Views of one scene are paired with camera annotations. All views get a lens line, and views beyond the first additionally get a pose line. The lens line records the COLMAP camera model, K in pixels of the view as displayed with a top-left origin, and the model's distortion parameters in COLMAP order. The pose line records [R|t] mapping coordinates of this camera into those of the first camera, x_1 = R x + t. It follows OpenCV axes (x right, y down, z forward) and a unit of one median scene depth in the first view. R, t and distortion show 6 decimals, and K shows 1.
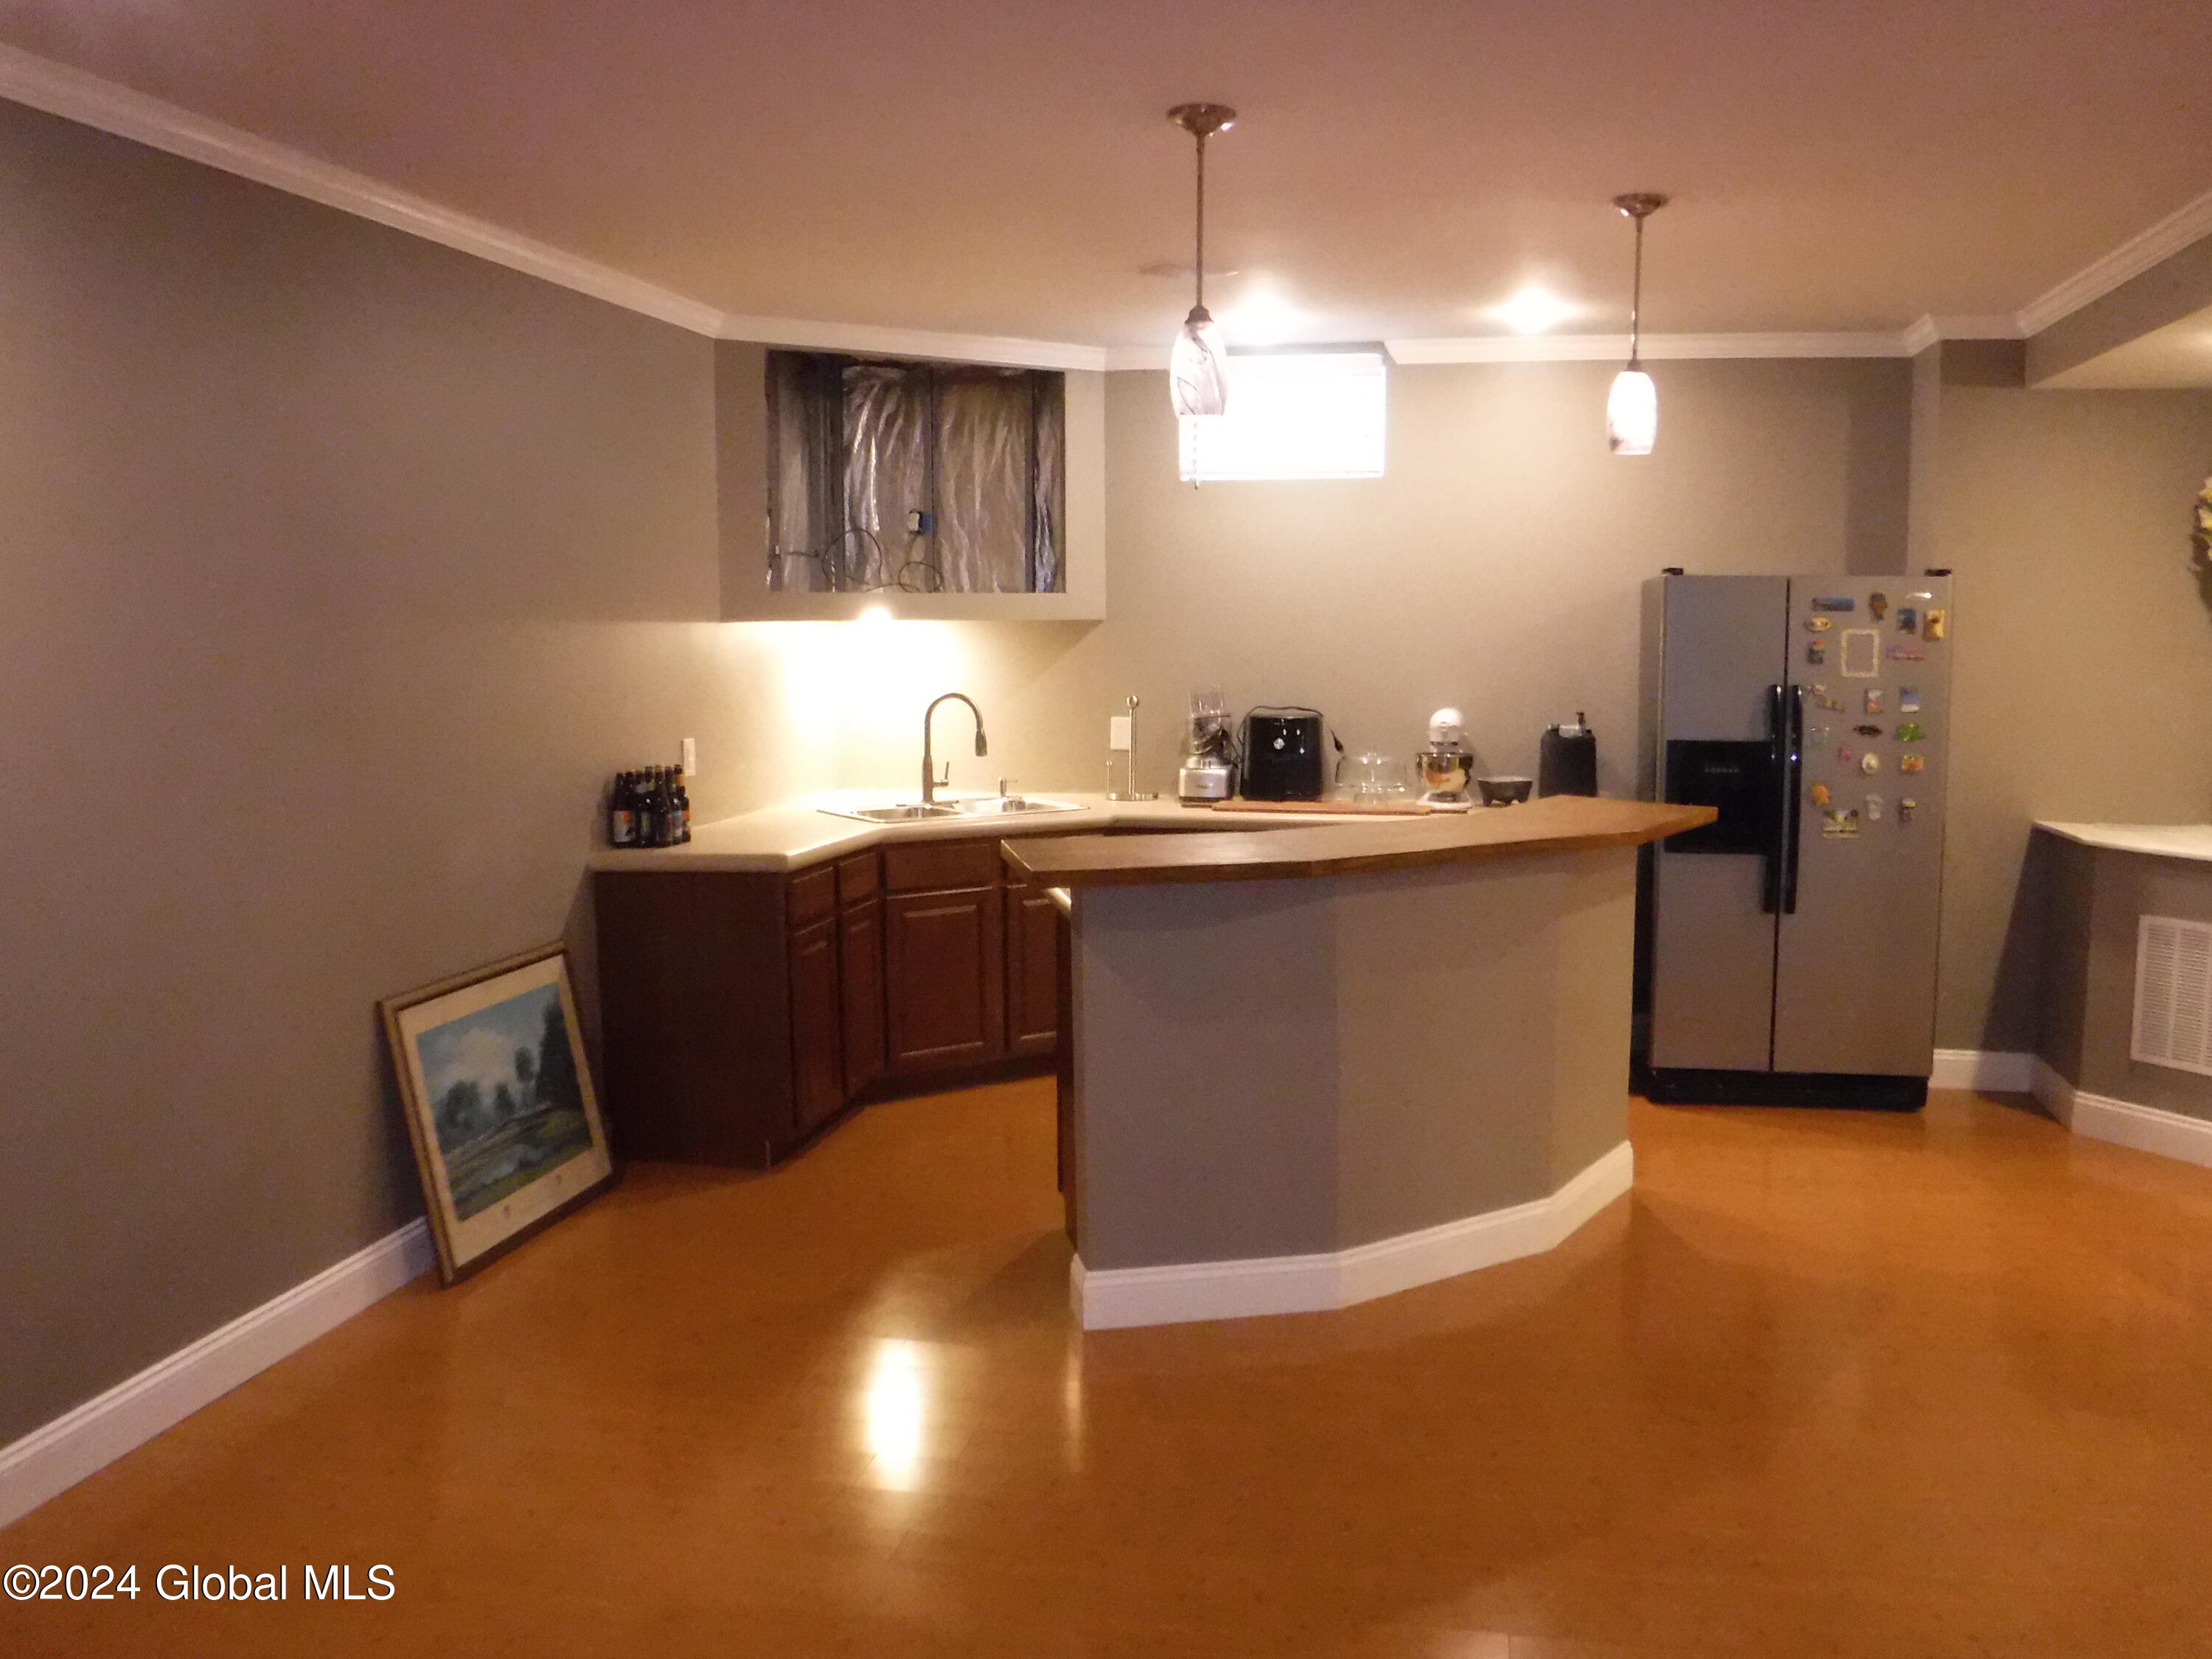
lens RADIAL K [[1779.6, 0, 1106.0], [0, 1779.6, 829.5], [0, 0, 1]] dist [-0.089069, 0.011858]
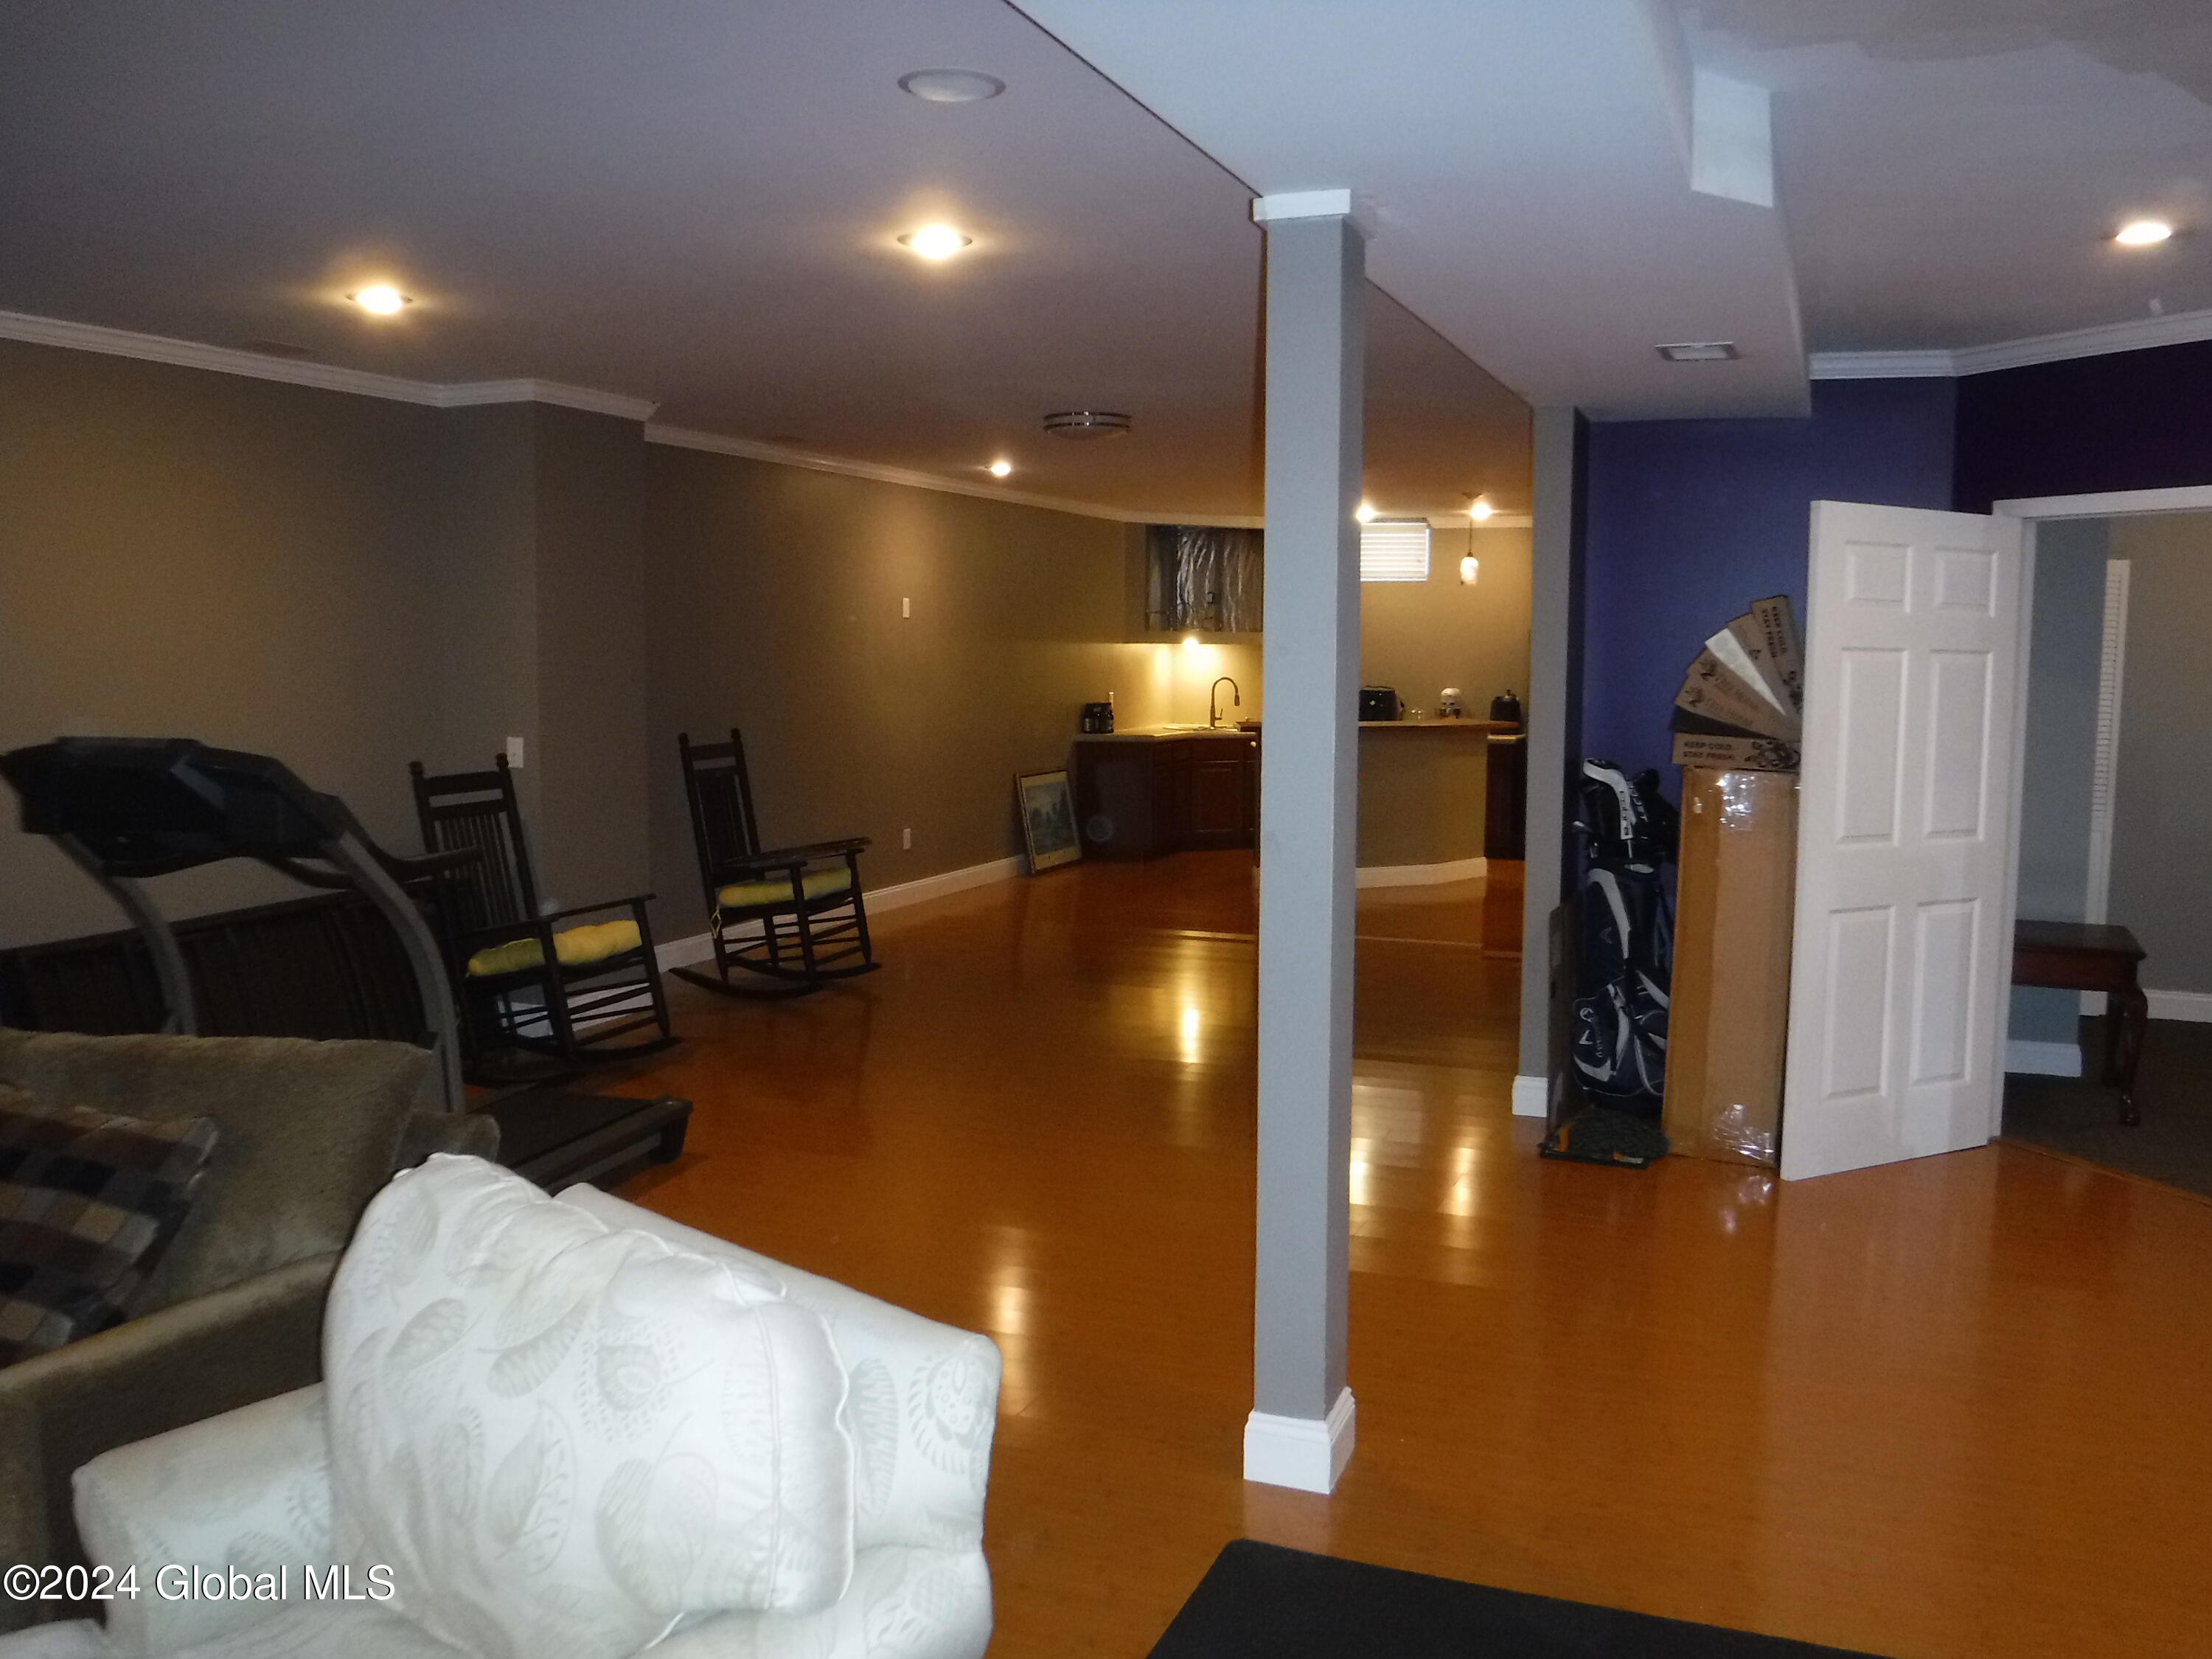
lens RADIAL K [[1779.6, 0, 1106.0], [0, 1779.6, 829.5], [0, 0, 1]] dist [-0.089069, 0.011858]
pose [[0.984640, 0.027251, -0.172457, 0.166538], [-0.029519, 0.999508, -0.010598, 0.150736], [0.172083, 0.015526, 0.984960, -1.288023]]
